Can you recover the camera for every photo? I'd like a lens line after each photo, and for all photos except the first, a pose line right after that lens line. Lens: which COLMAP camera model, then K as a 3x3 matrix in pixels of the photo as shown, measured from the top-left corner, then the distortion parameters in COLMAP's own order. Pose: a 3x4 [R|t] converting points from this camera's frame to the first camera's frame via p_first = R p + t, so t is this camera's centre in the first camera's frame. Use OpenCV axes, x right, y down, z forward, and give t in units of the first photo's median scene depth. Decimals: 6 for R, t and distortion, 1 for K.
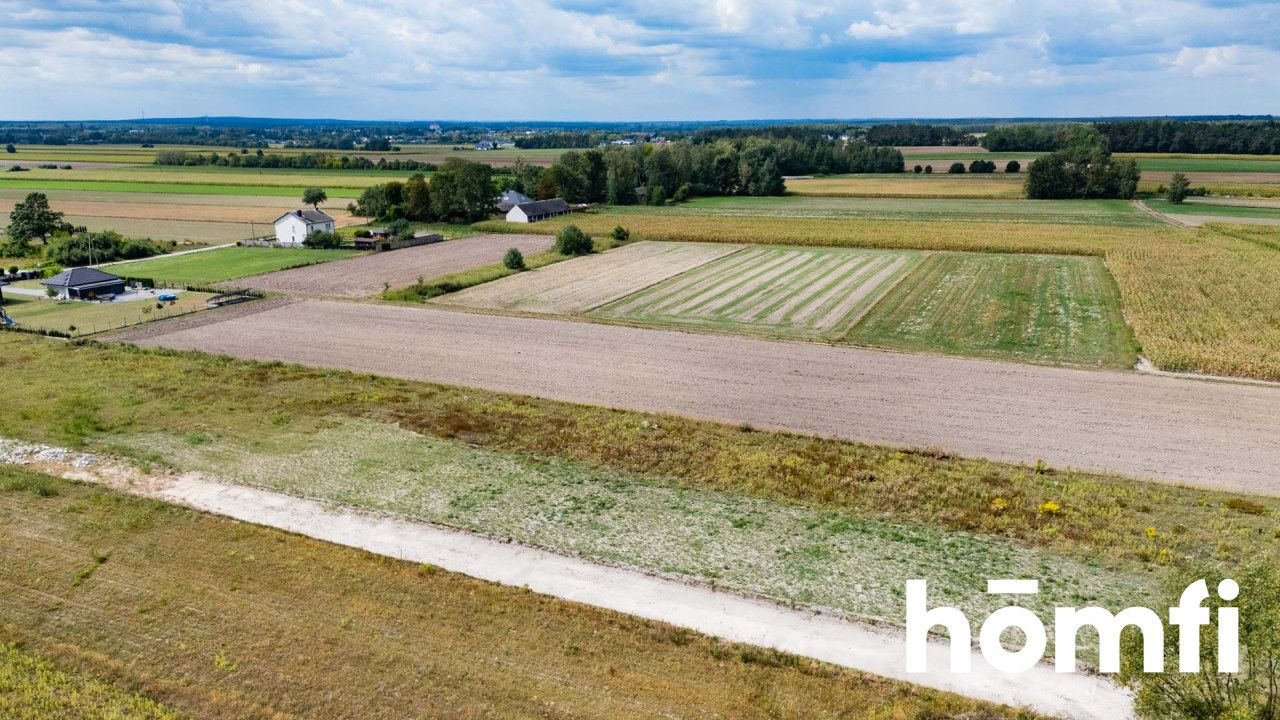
lens RADIAL K [[940.8, 0, 645.3], [0, 940.8, 378.6], [0, 0, 1]] dist [0.076792, -0.072402]
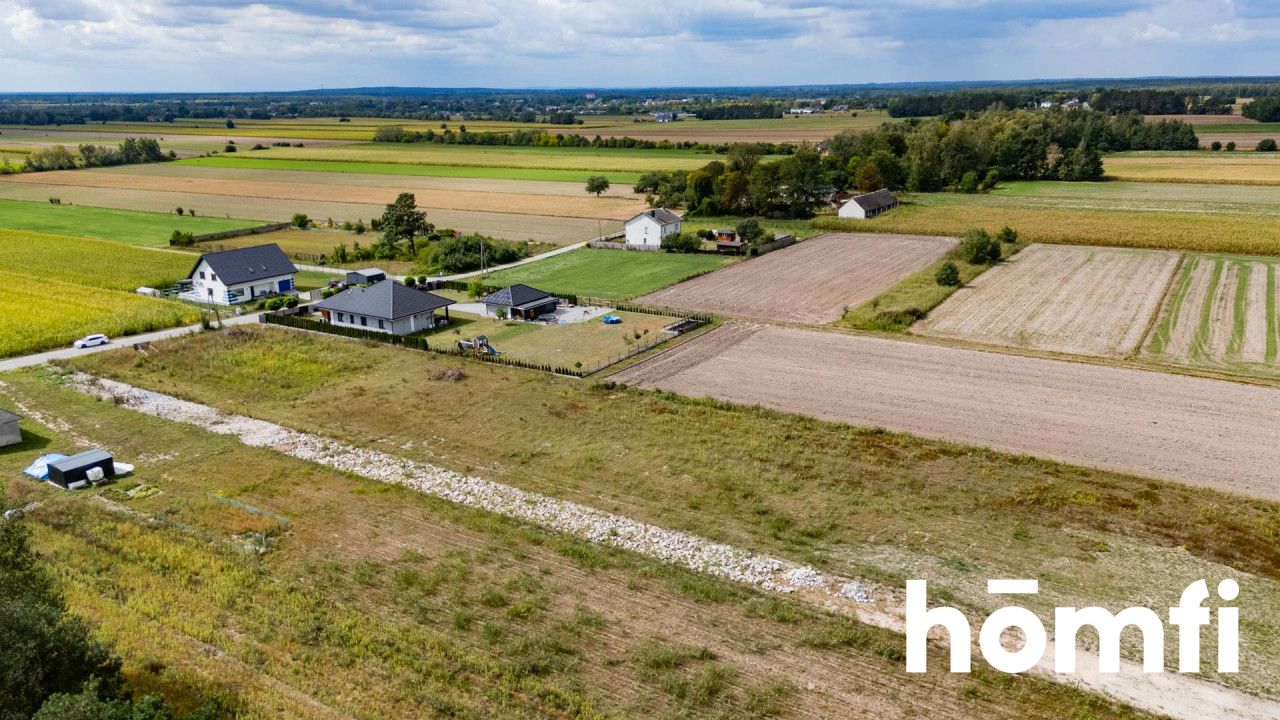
lens RADIAL K [[940.8, 0, 638.5], [0, 940.8, 370.1], [0, 0, 1]] dist [0.076792, -0.072402]
pose [[0.989370, 0.032486, -0.141742, -0.113883], [-0.028862, 0.999204, 0.027547, -0.020571], [0.142524, -0.023164, 0.989520, 0.031409]]
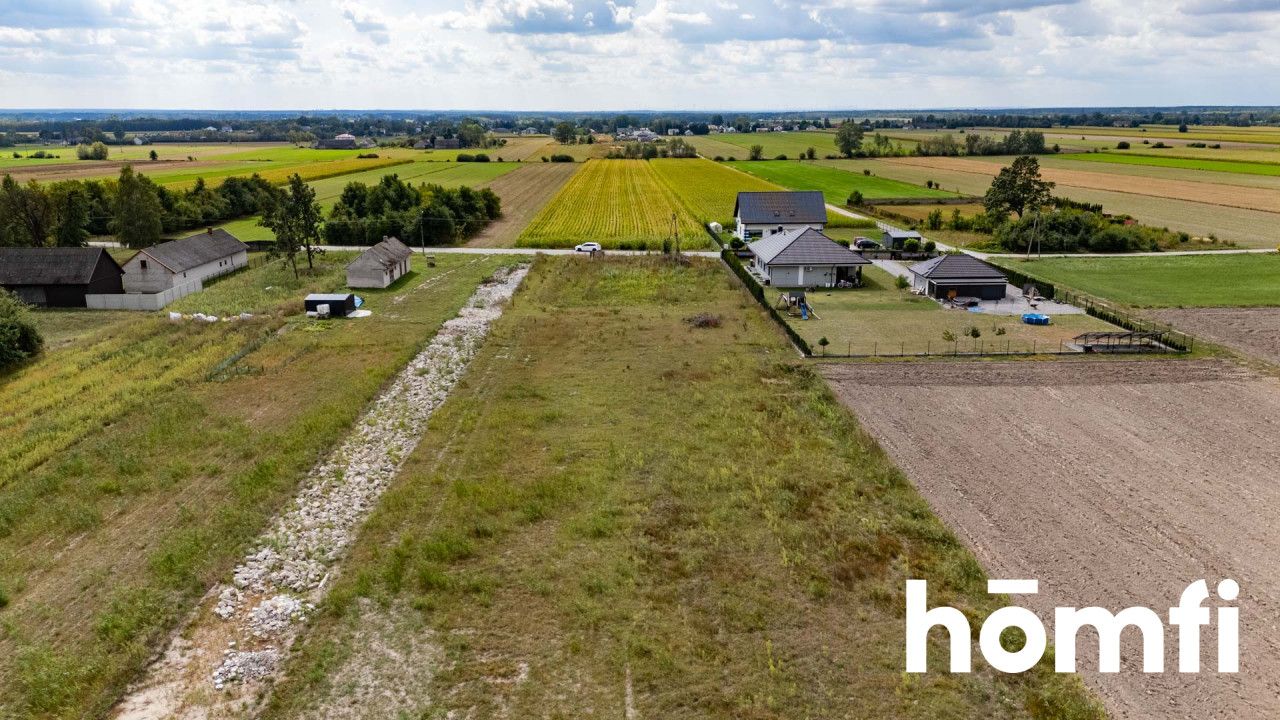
lens RADIAL K [[940.8, 0, 635.4], [0, 940.8, 318.2], [0, 0, 1]] dist [0.076792, -0.072402]
pose [[0.443371, 0.194933, -0.874885, -0.023846], [-0.234969, 0.967208, 0.096427, -0.027782], [0.864992, 0.162818, 0.474635, 0.158345]]
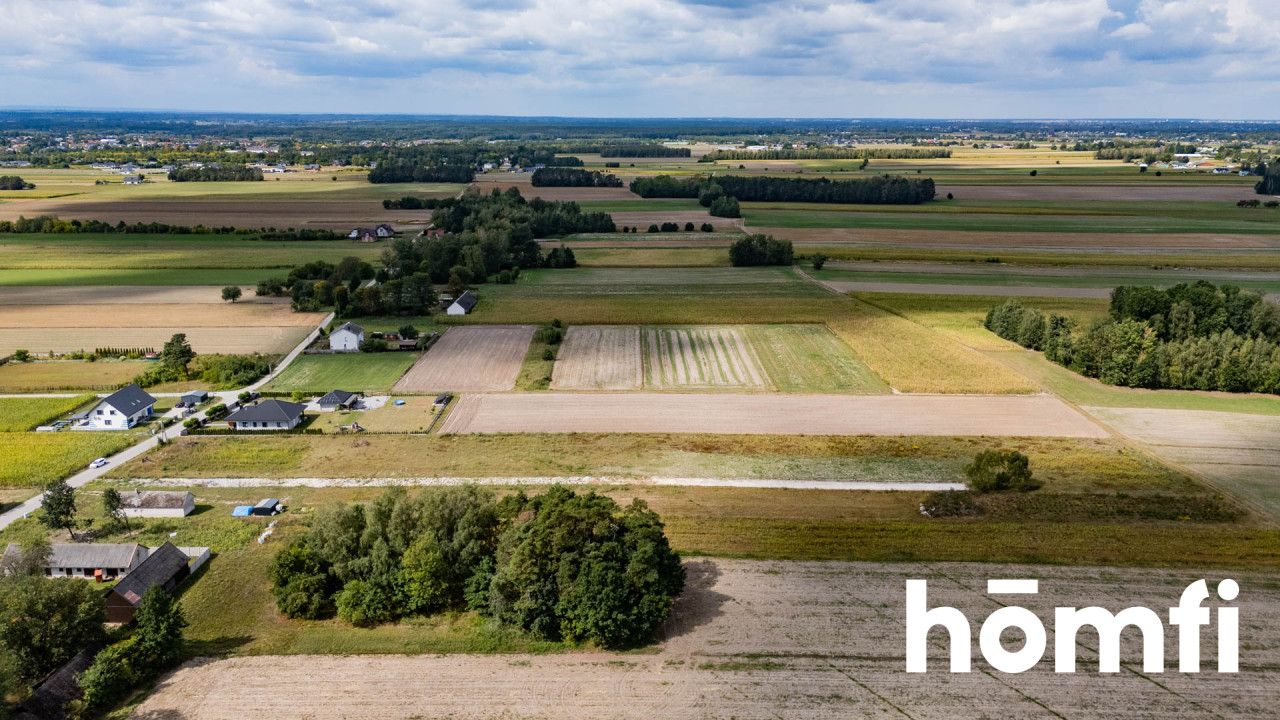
lens RADIAL K [[940.8, 0, 649.1], [0, 940.8, 361.4], [0, 0, 1]] dist [0.076792, -0.072402]
pose [[0.906603, -0.097432, 0.410582, -0.260393], [0.101253, 0.994782, 0.012487, -0.044643], [-0.409656, 0.030252, 0.911738, -0.247065]]
